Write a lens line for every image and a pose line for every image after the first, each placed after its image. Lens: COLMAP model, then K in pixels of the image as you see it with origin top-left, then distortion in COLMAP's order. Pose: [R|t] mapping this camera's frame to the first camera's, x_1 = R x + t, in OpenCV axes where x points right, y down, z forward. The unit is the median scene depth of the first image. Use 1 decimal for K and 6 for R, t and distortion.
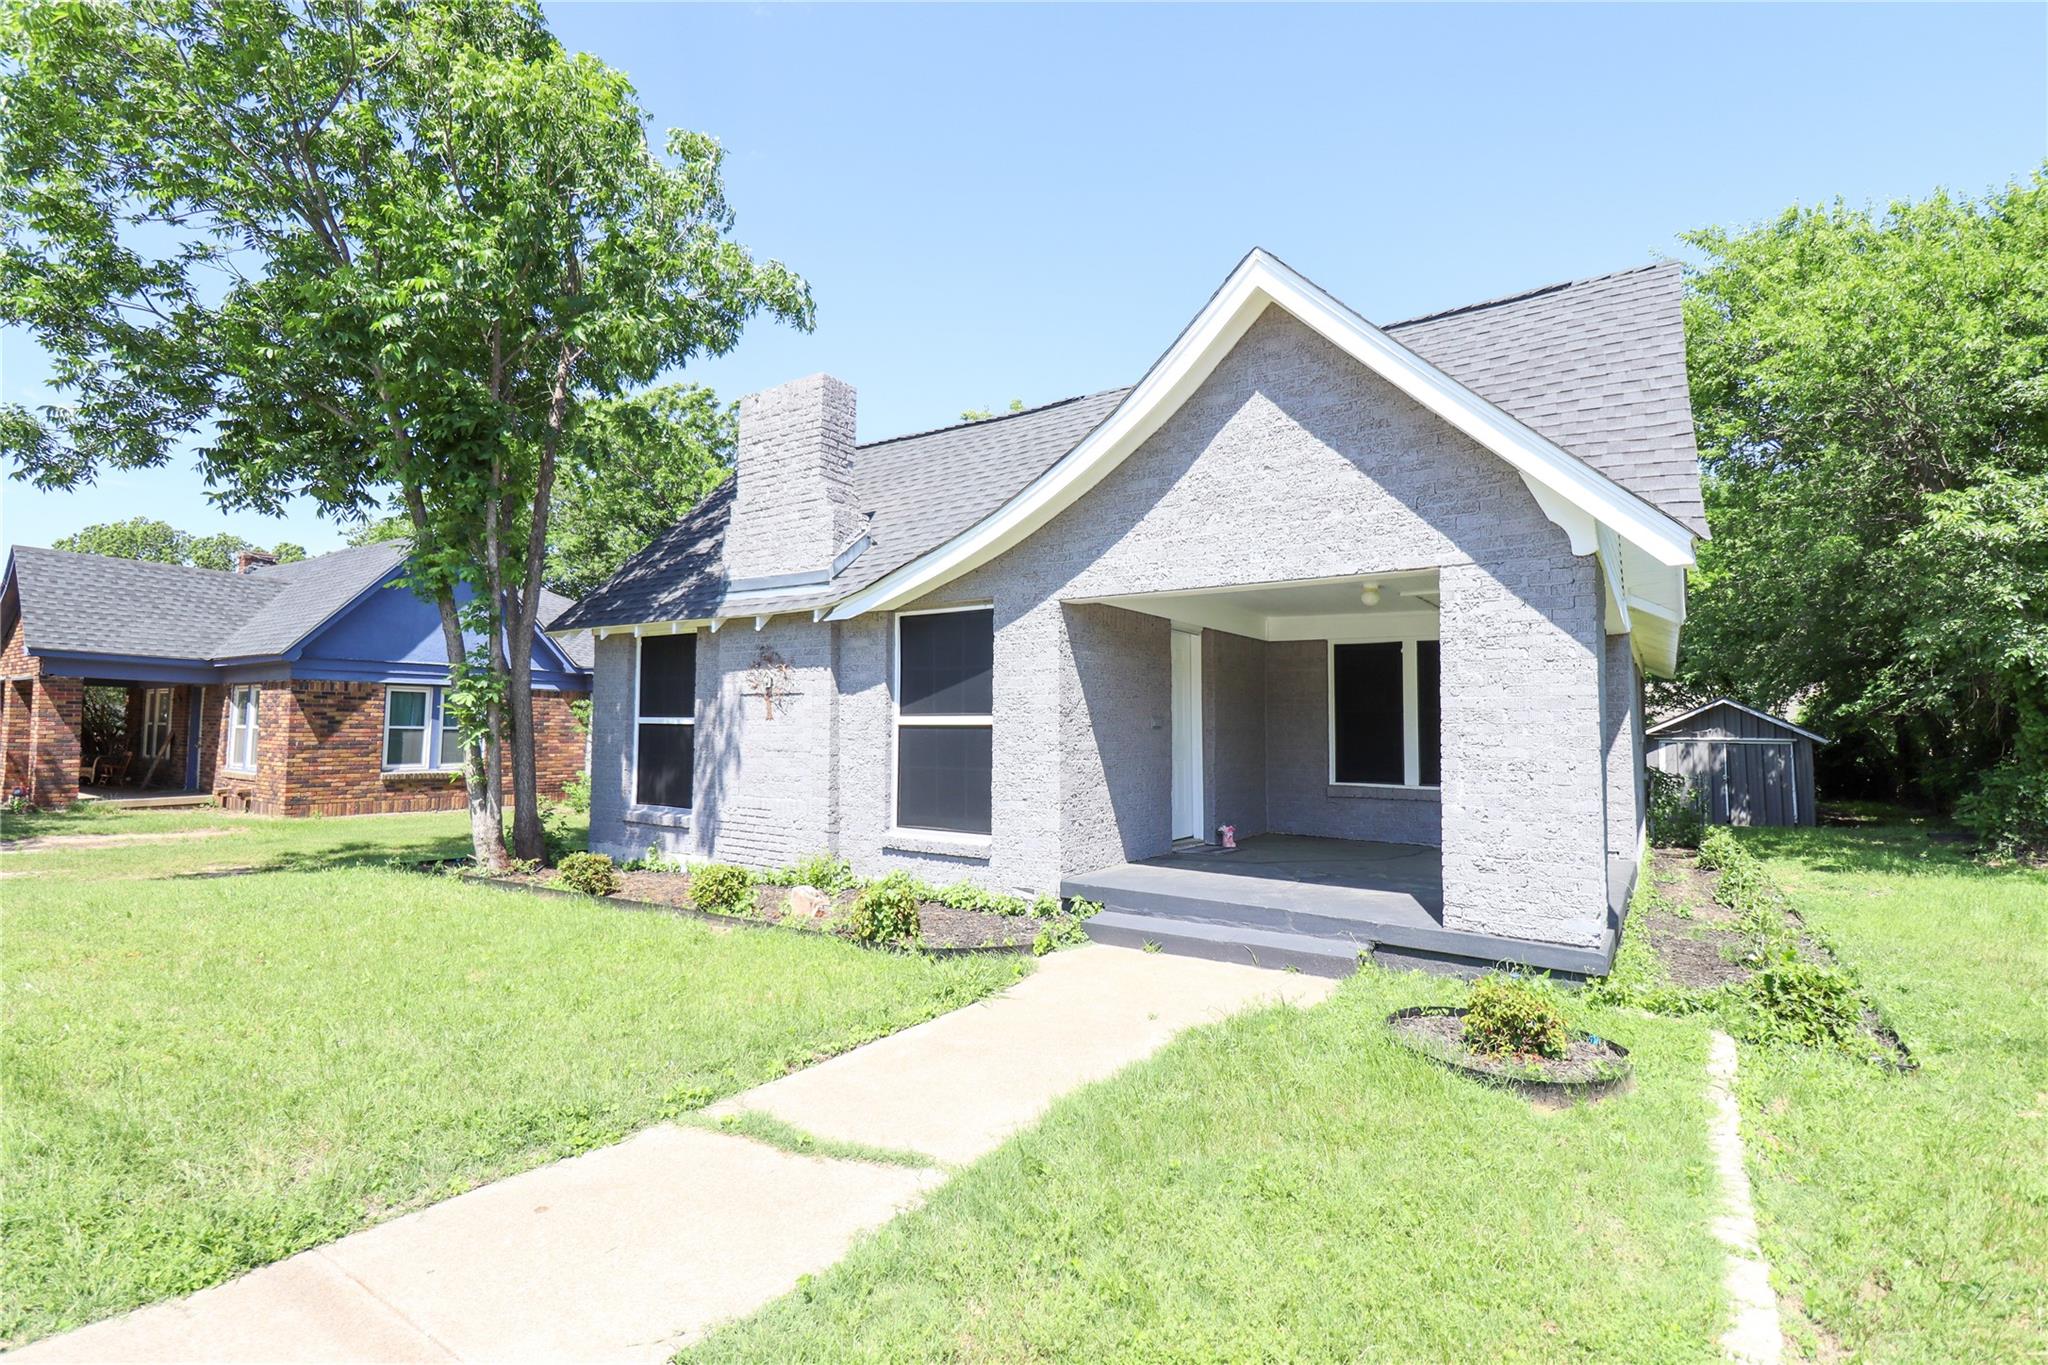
lens RADIAL K [[945.9, 0, 1026.3], [0, 945.9, 677.8], [0, 0, 1]] dist [-0.005261, -0.008406]
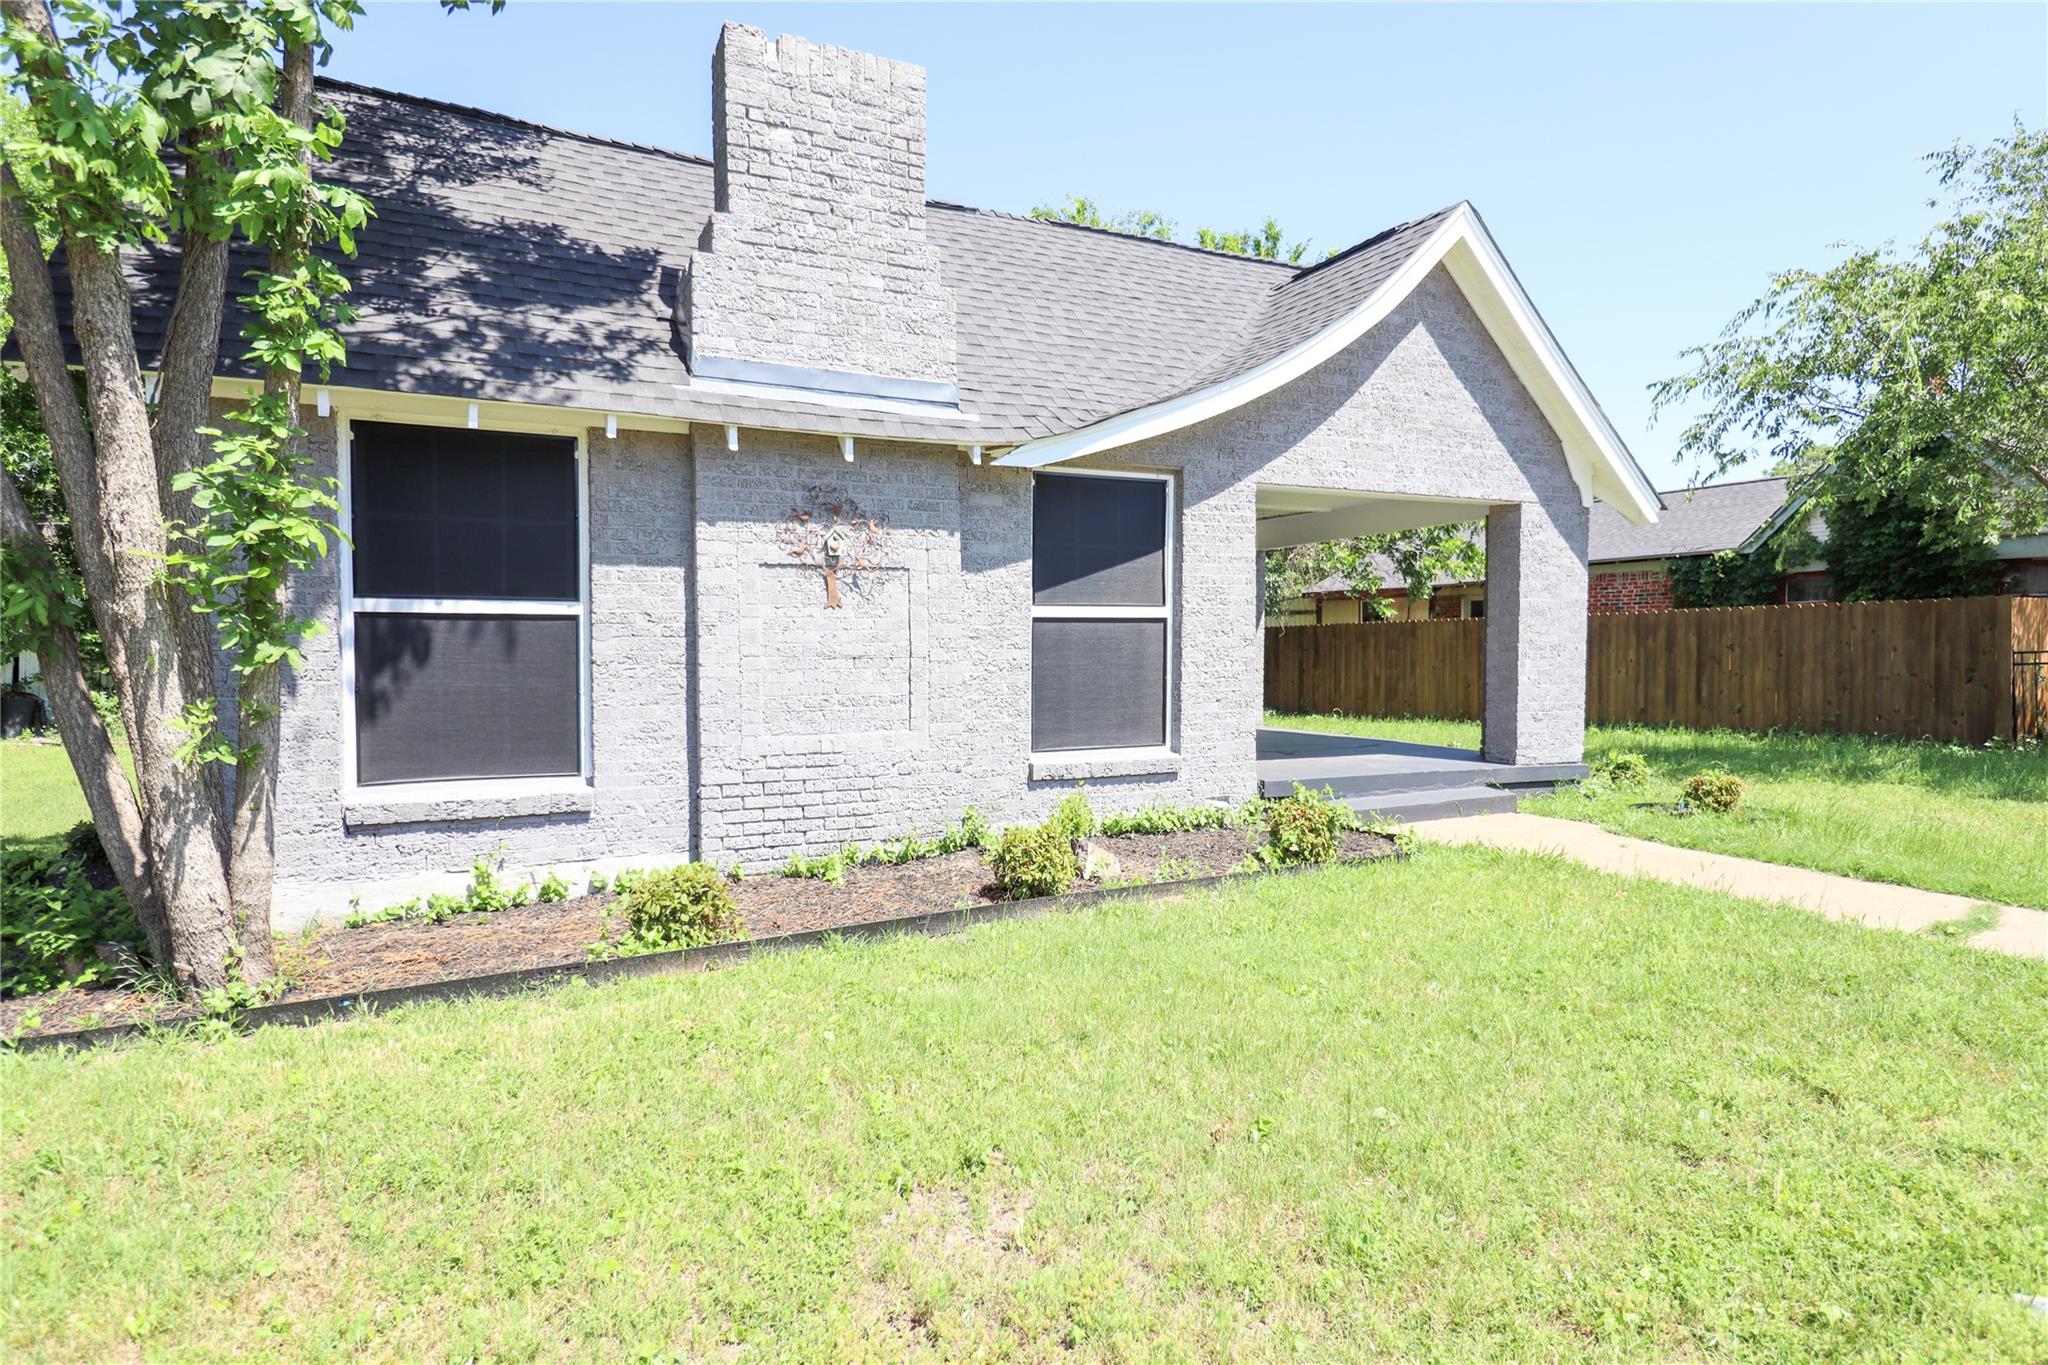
lens RADIAL K [[1145.1, 0, 1025.4], [0, 1145.1, 678.7], [0, 0, 1]] dist [0.003098, 0.000109]
pose [[0.481981, -0.042573, 0.875147, -0.944902], [-0.045569, 0.996249, 0.073561, 0.032516], [-0.874996, -0.075335, 0.478233, 0.574668]]
